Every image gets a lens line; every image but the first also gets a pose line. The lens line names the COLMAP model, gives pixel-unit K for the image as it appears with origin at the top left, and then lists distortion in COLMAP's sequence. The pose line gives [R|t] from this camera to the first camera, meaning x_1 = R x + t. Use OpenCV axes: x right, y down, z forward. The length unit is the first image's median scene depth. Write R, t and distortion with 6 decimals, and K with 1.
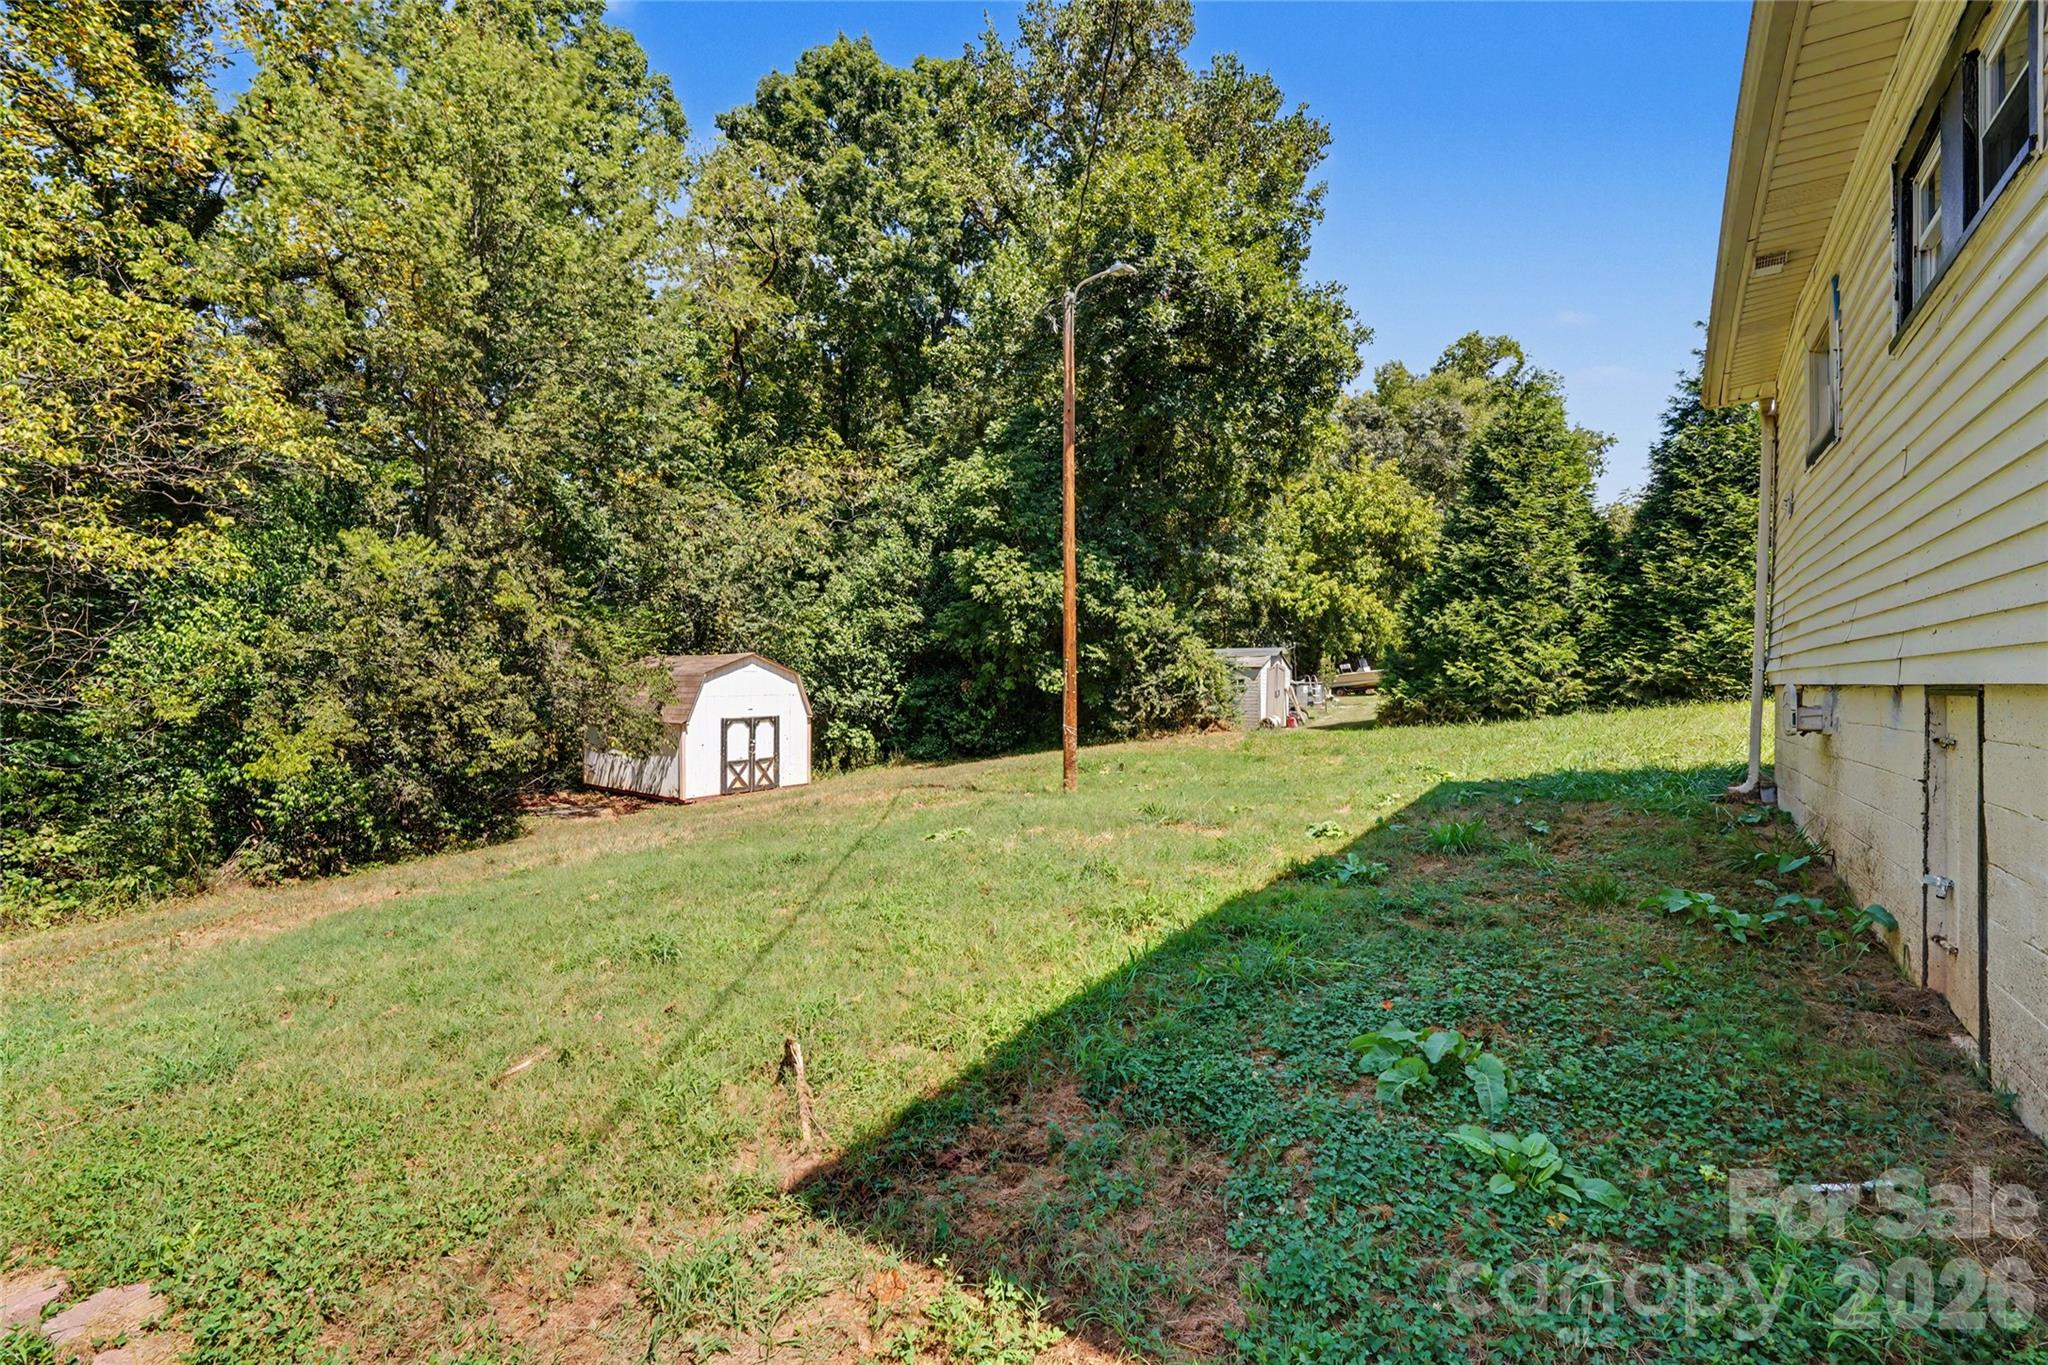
lens RADIAL K [[827.5, 0, 1021.1], [0, 827.5, 687.2], [0, 0, 1]] dist [0.000986, -0.000565]
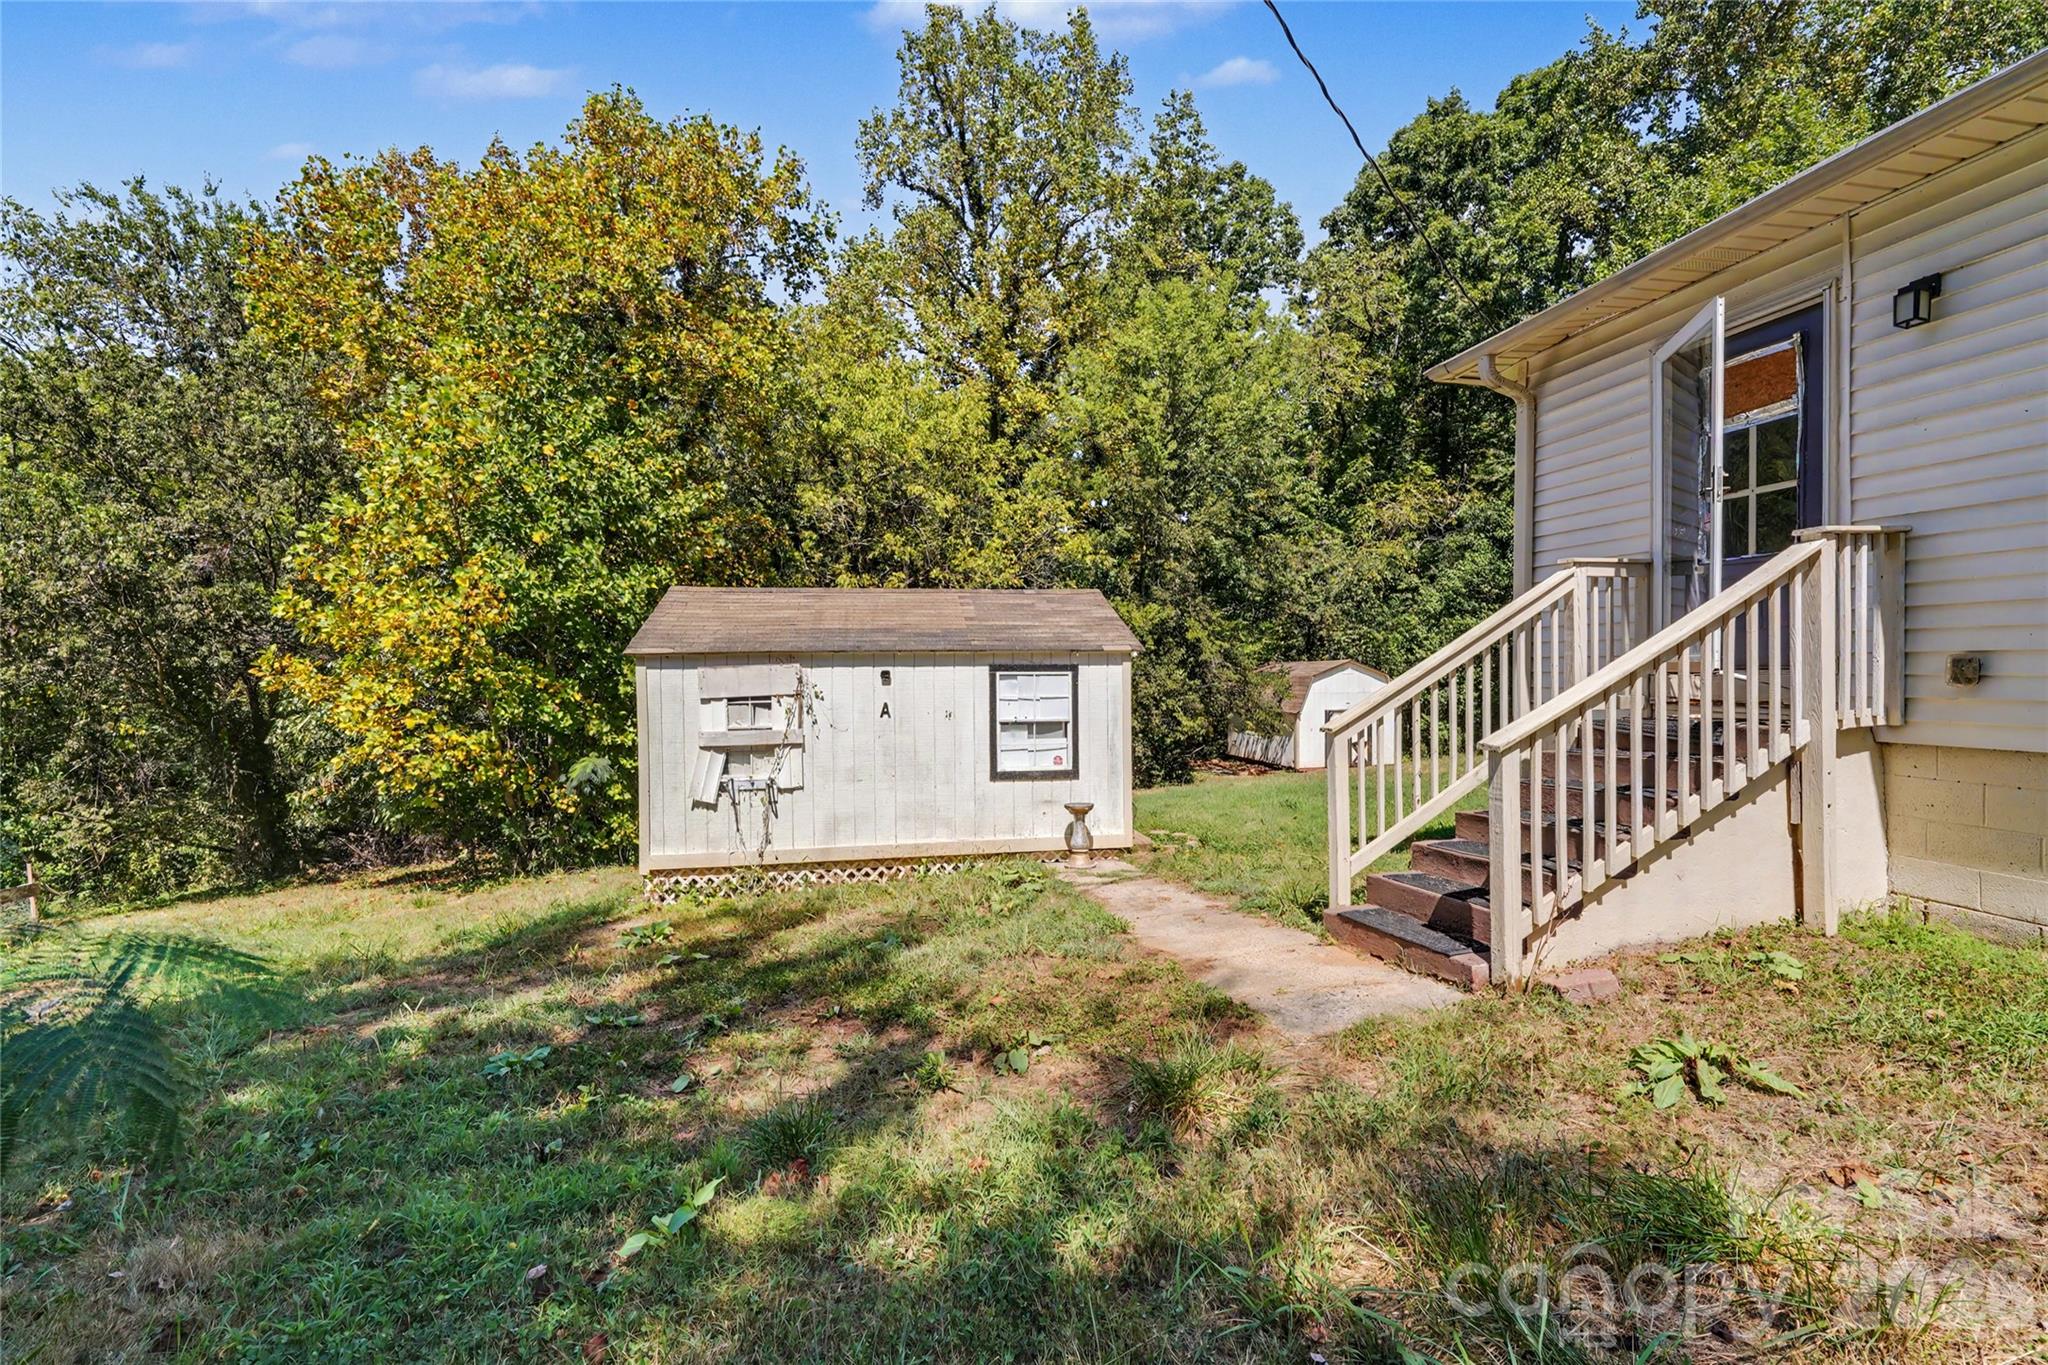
lens RADIAL K [[827.5, 0, 1021.1], [0, 827.5, 687.2], [0, 0, 1]] dist [0.000986, -0.000565]
pose [[0.761077, 0.002631, -0.648656, 0.111604], [0.004252, 0.999950, 0.009045, -0.011538], [0.648648, -0.009643, 0.761028, -0.285685]]
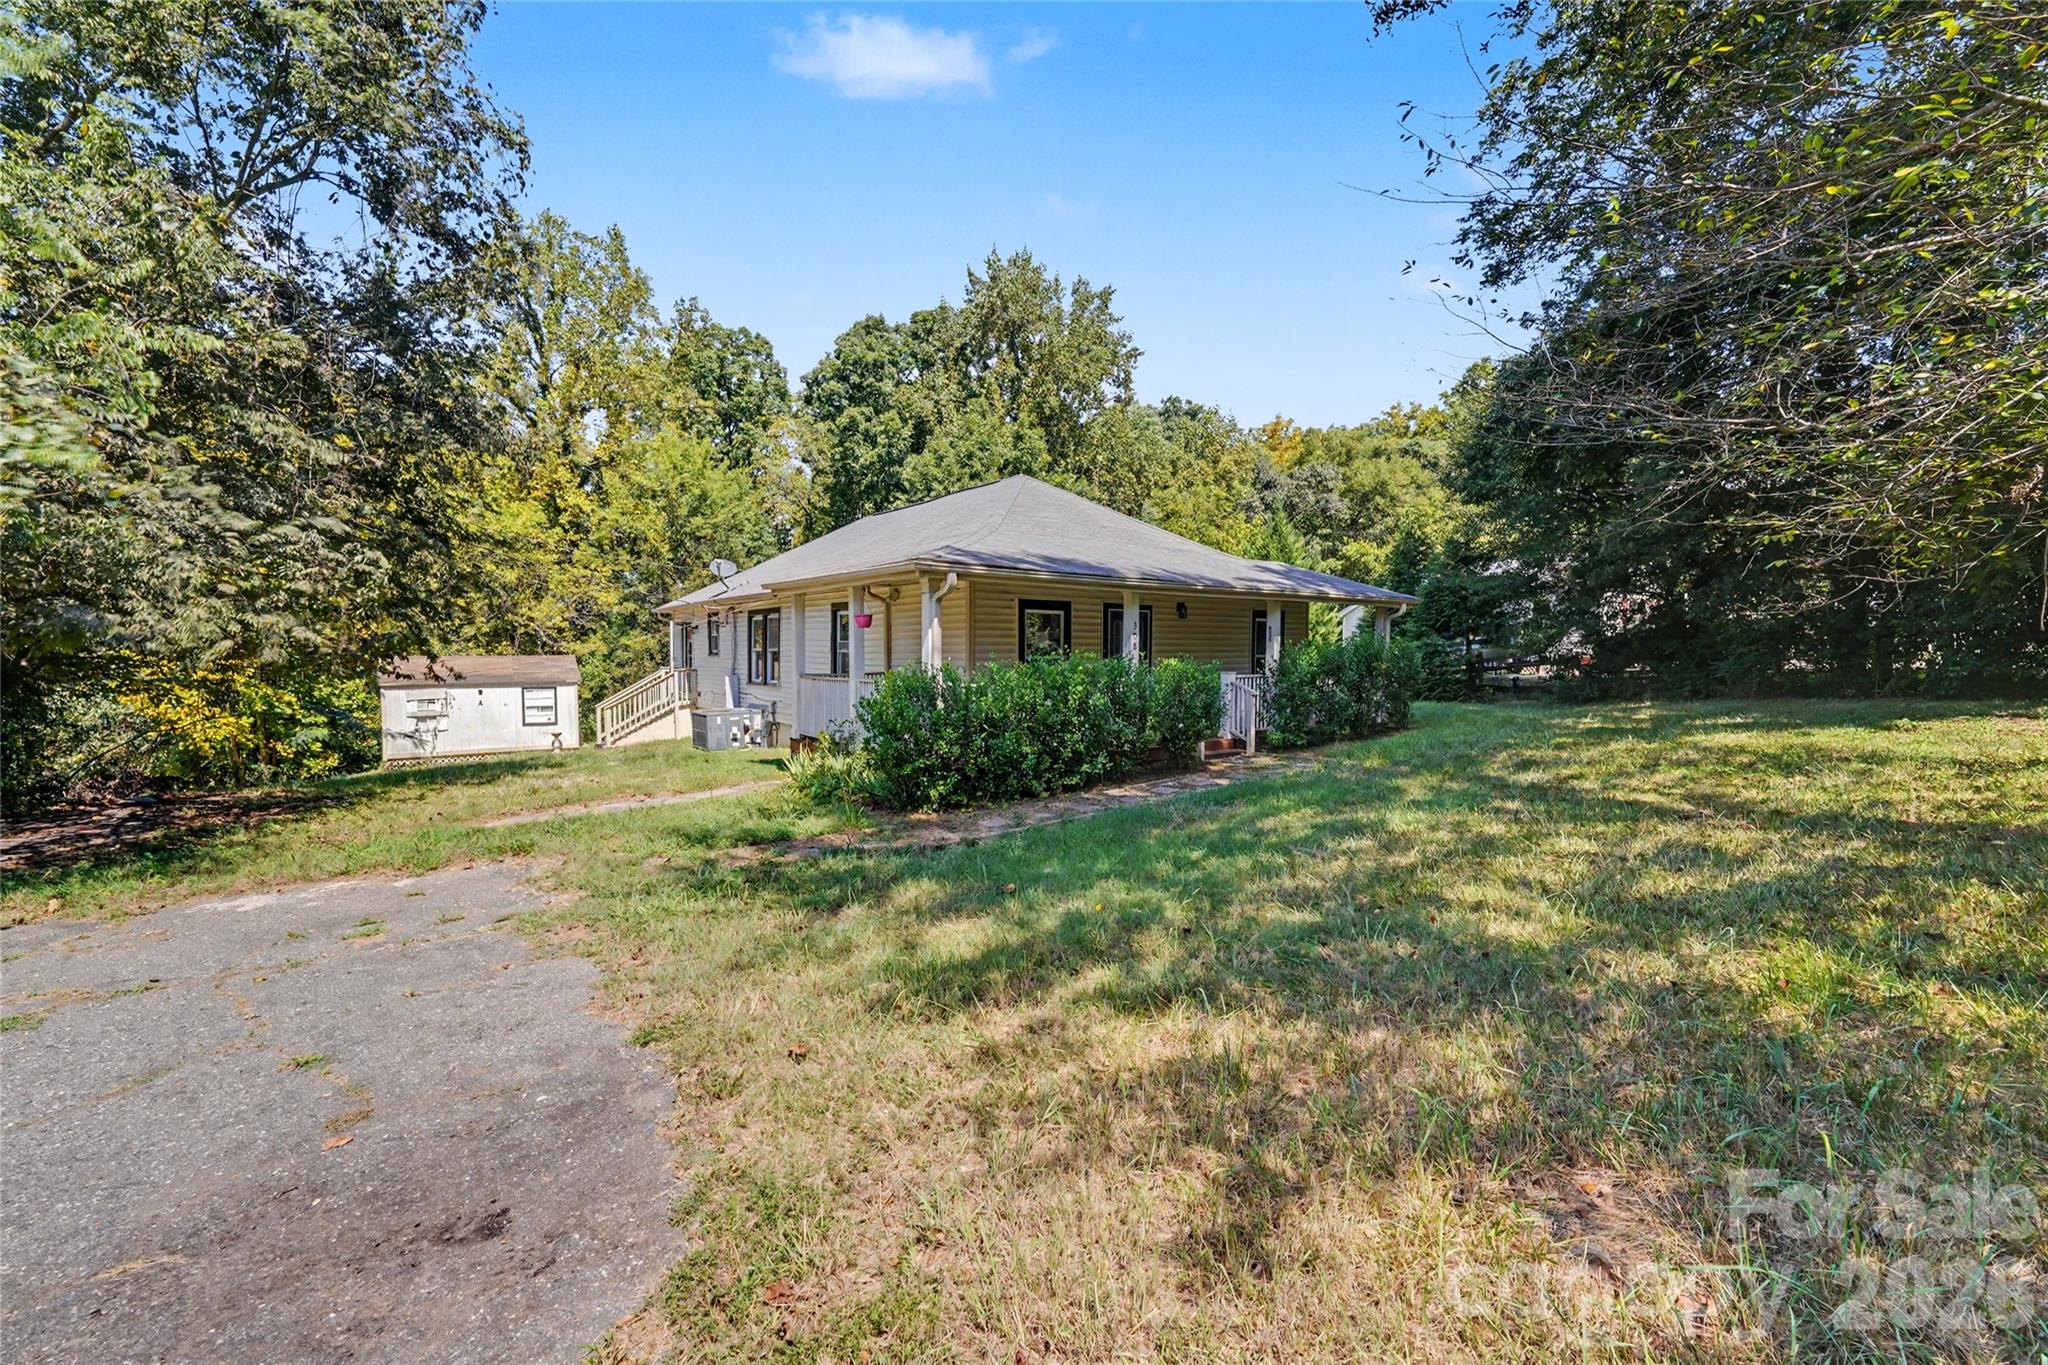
lens RADIAL K [[827.5, 0, 1021.1], [0, 827.5, 687.2], [0, 0, 1]] dist [0.000986, -0.000565]
pose [[0.963102, 0.010873, -0.268918, 0.794456], [-0.001388, 0.999371, 0.035437, -0.058008], [0.269134, -0.033756, 0.962511, -0.891983]]
